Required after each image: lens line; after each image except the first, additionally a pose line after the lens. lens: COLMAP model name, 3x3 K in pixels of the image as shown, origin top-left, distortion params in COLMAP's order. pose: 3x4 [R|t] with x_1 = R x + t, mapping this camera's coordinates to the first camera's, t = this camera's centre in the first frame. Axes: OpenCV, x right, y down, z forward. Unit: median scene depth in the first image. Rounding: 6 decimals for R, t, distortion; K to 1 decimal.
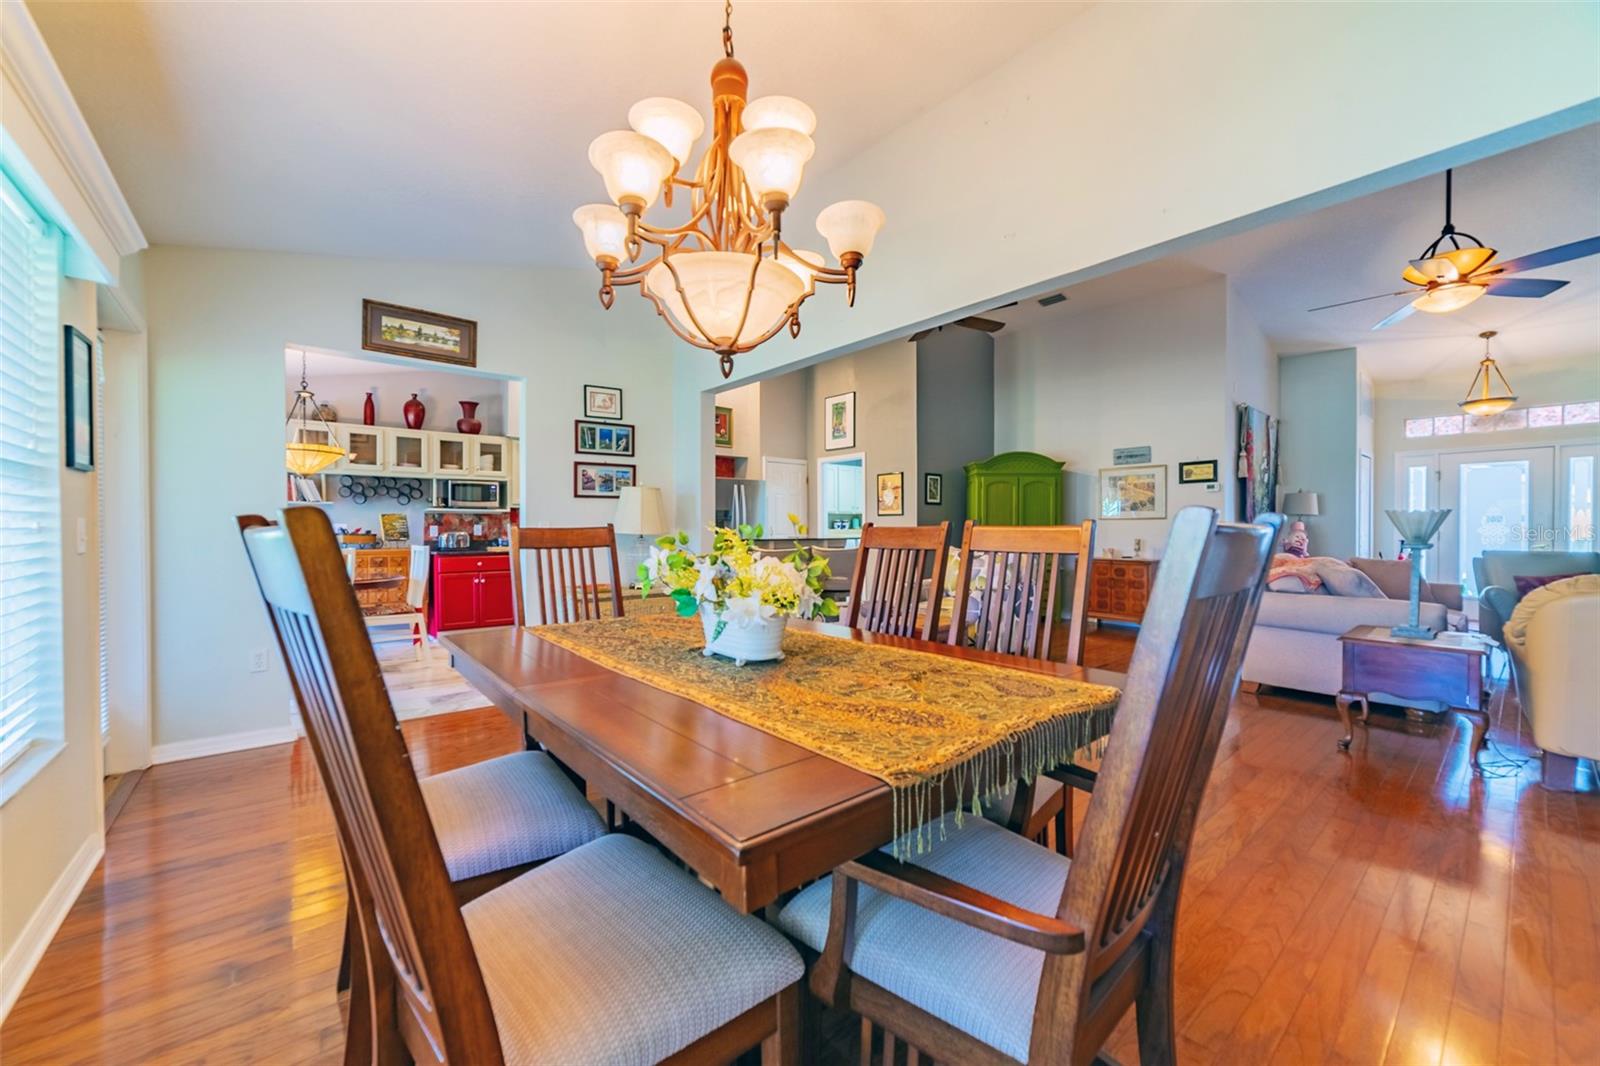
lens RADIAL K [[622.4, 0, 800.8], [0, 622.4, 574.5], [0, 0, 1]] dist [-0.022622, 0.009138]
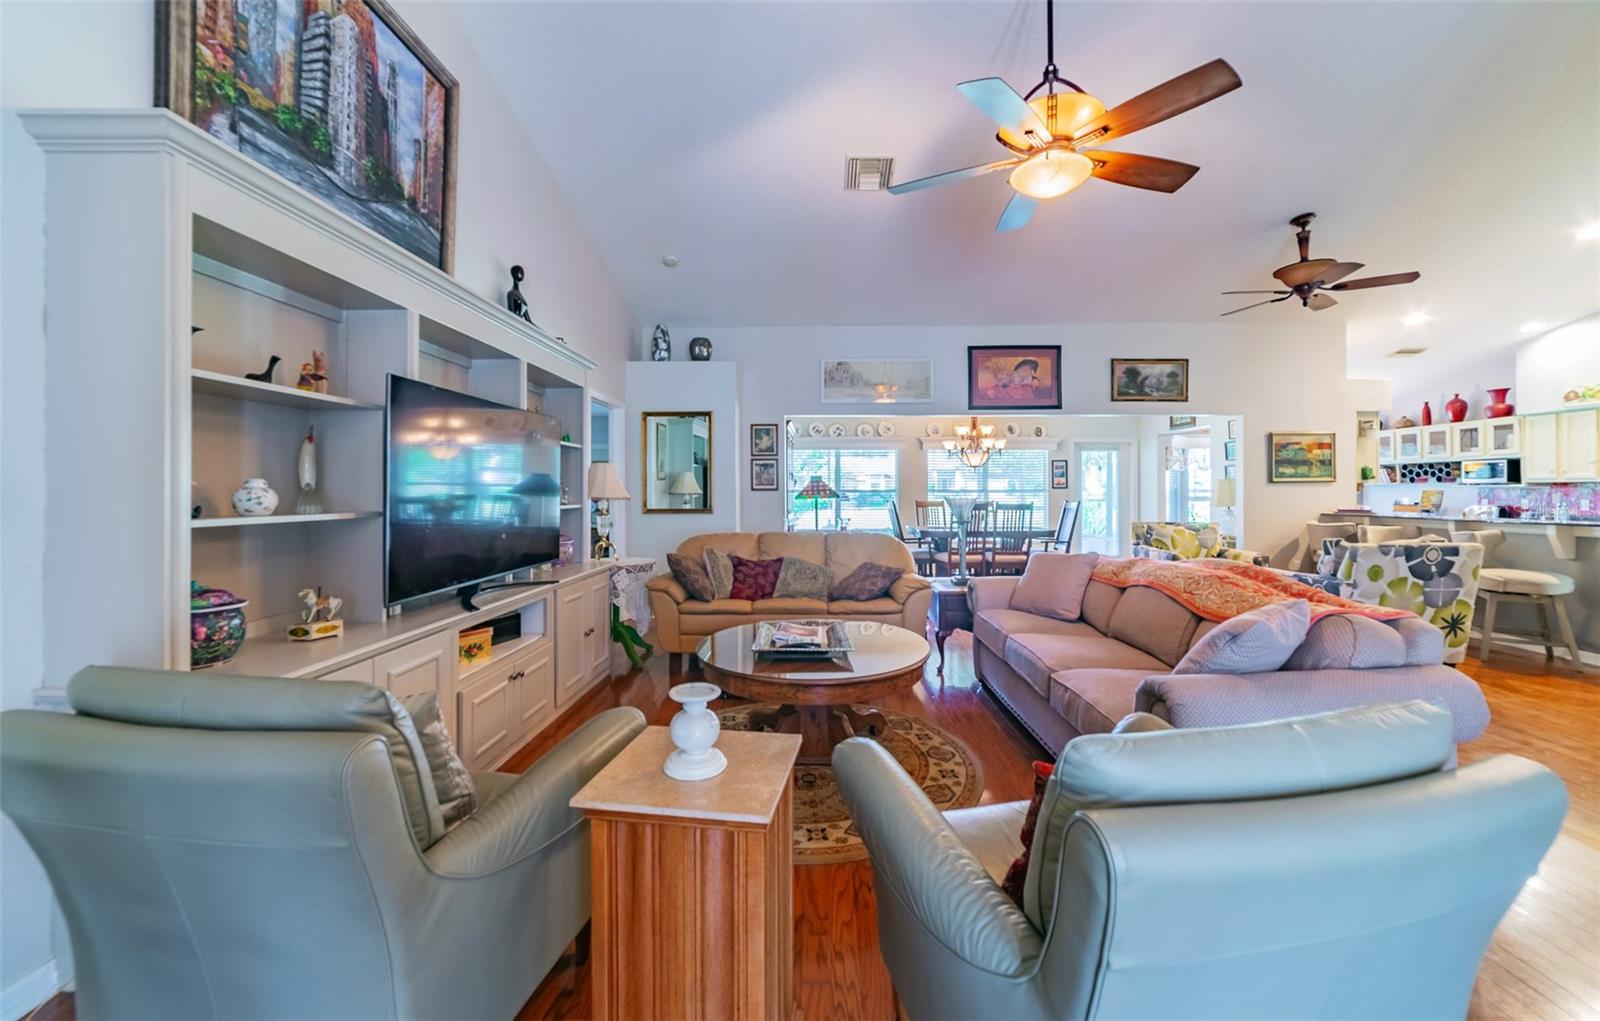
lens RADIAL K [[626.1, 0, 816.9], [0, 626.1, 492.0], [0, 0, 1]] dist [-0.000973, 0.006120]
pose [[-0.645522, 0.002063, -0.763739, 1.042152], [-0.053287, 0.997438, 0.047733, -0.076756], [0.761881, 0.071510, -0.643758, 0.752210]]
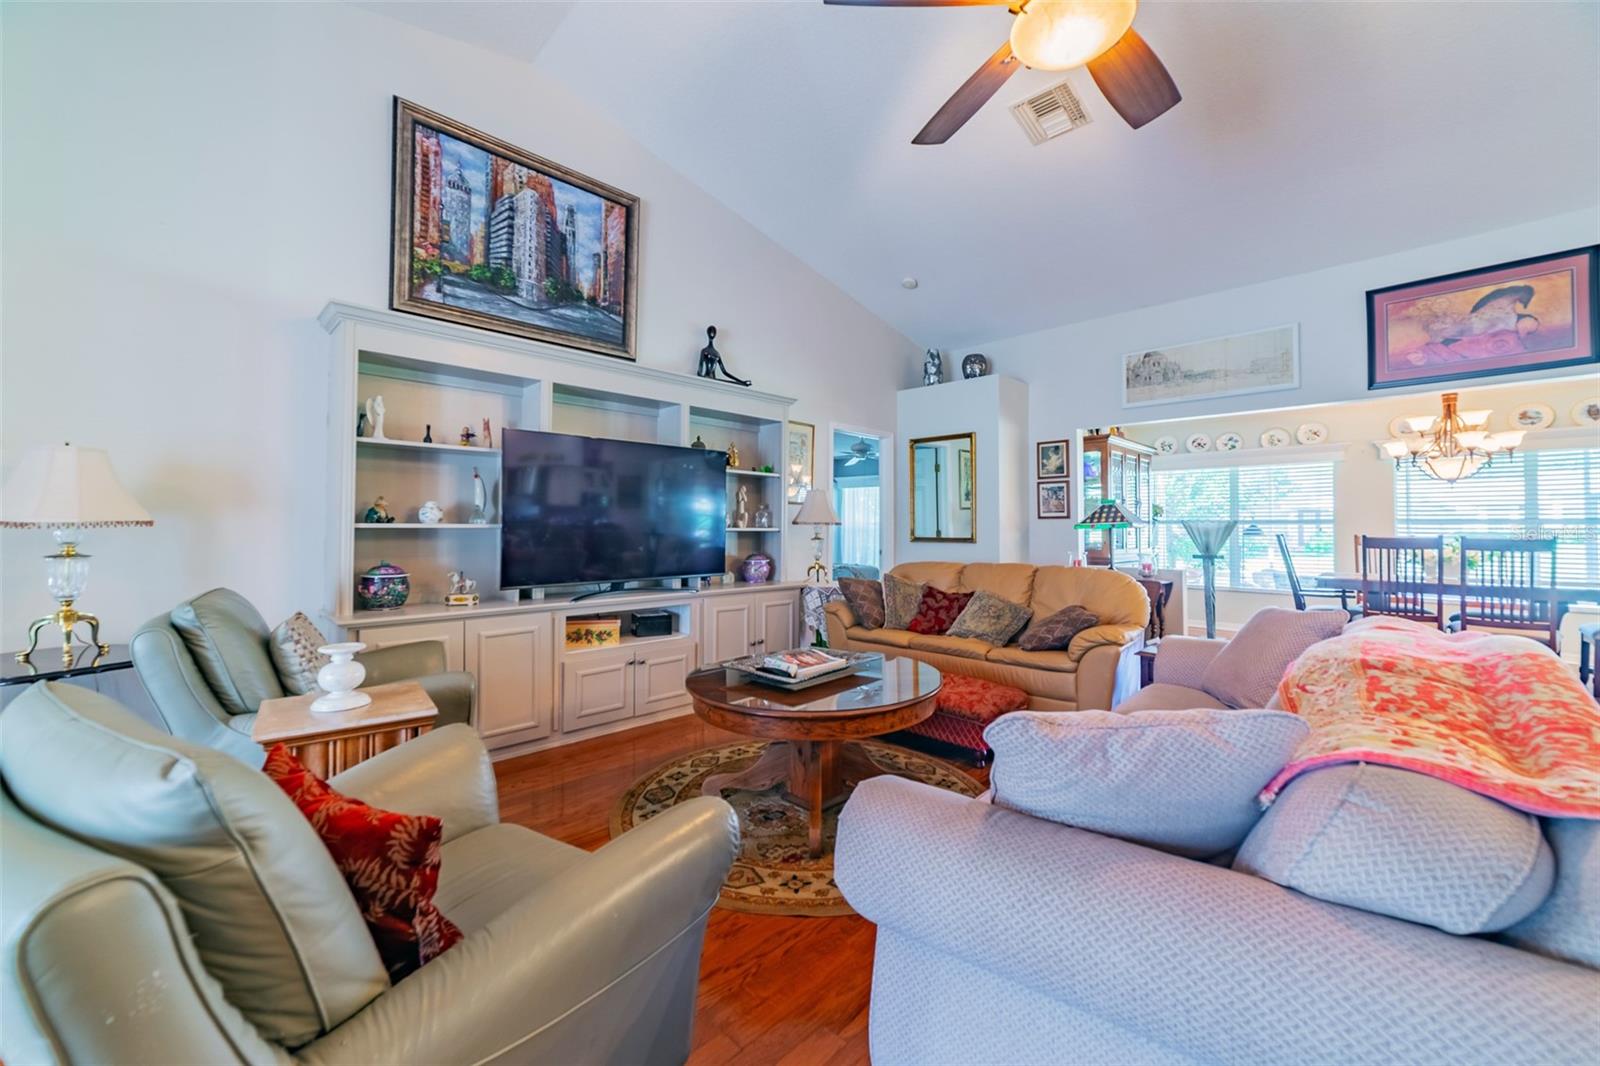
lens RADIAL K [[638.0, 0, 803.8], [0, 638.0, 524.3], [0, 0, 1]] dist [-0.027171, 0.015961]
pose [[-0.993821, -0.002987, -0.110954, 0.782996], [-0.010246, 0.997839, 0.064905, -0.072277], [0.110520, 0.065641, -0.991704, 0.862072]]
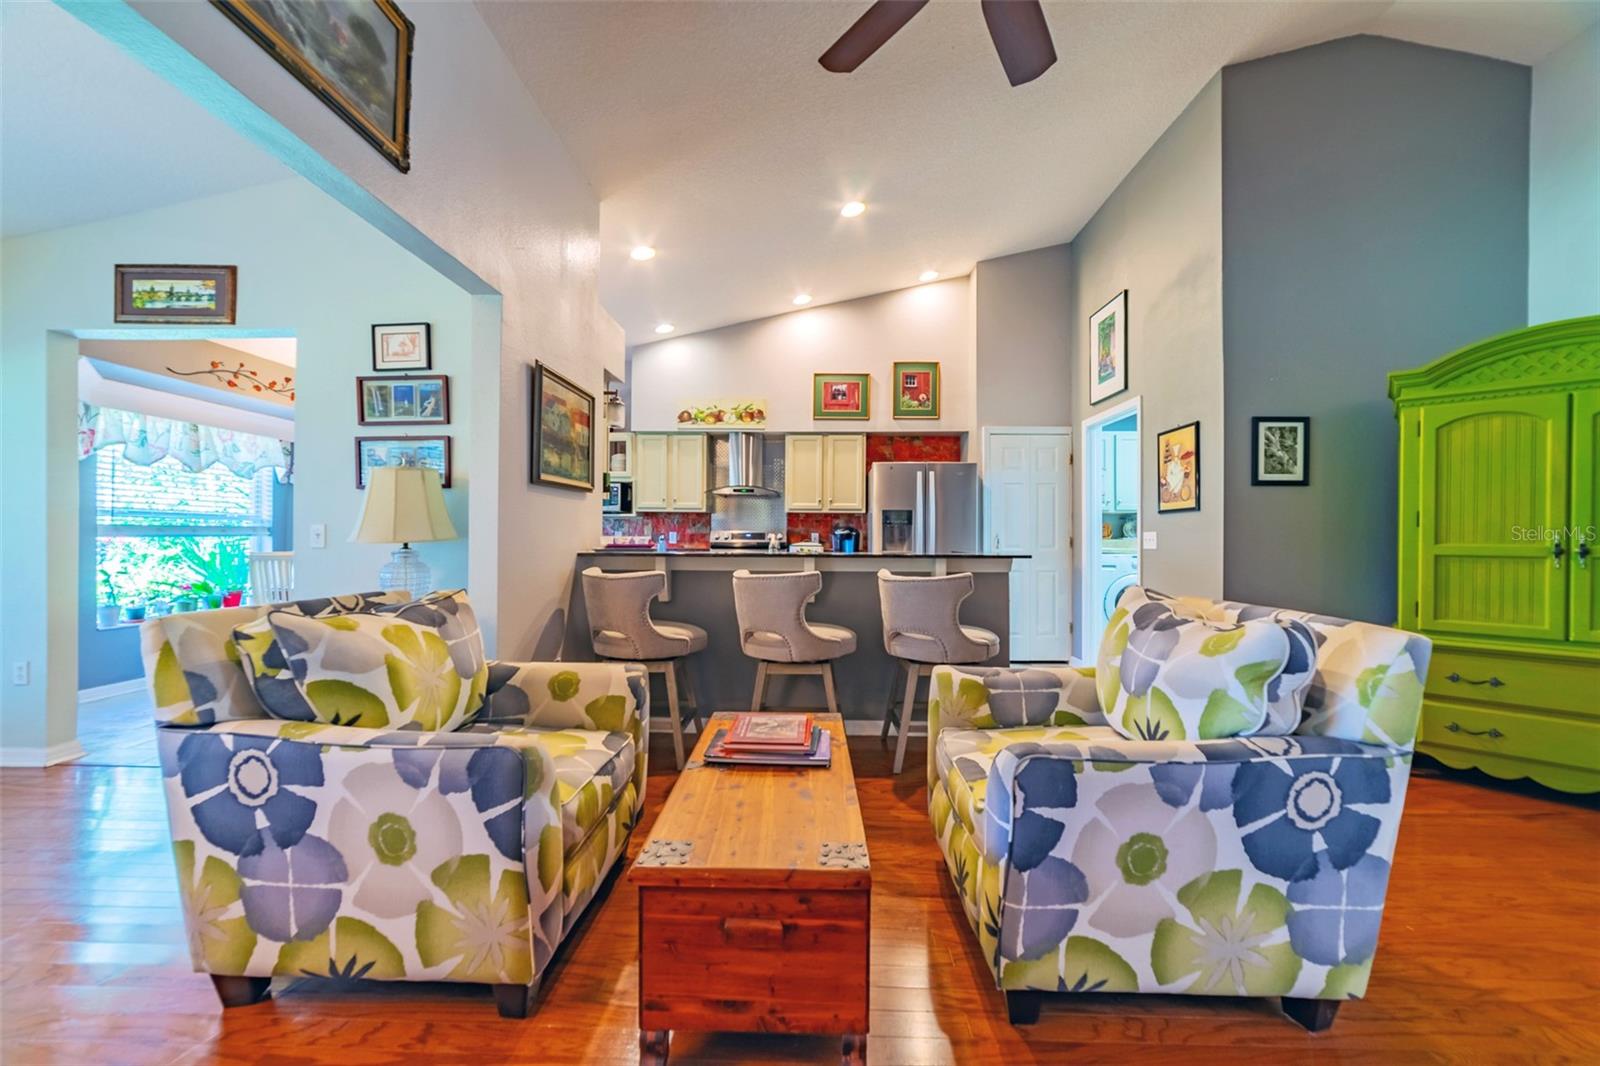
lens RADIAL K [[617.5, 0, 800.0], [0, 617.5, 533.0], [0, 0, 1]] dist [-0.024104, 0.011046]
pose [[0.747275, 0.000290, -0.664514, 0.268921], [-0.054494, 0.996659, -0.060846, -0.036668], [0.662276, 0.081681, 0.744794, 0.491853]]
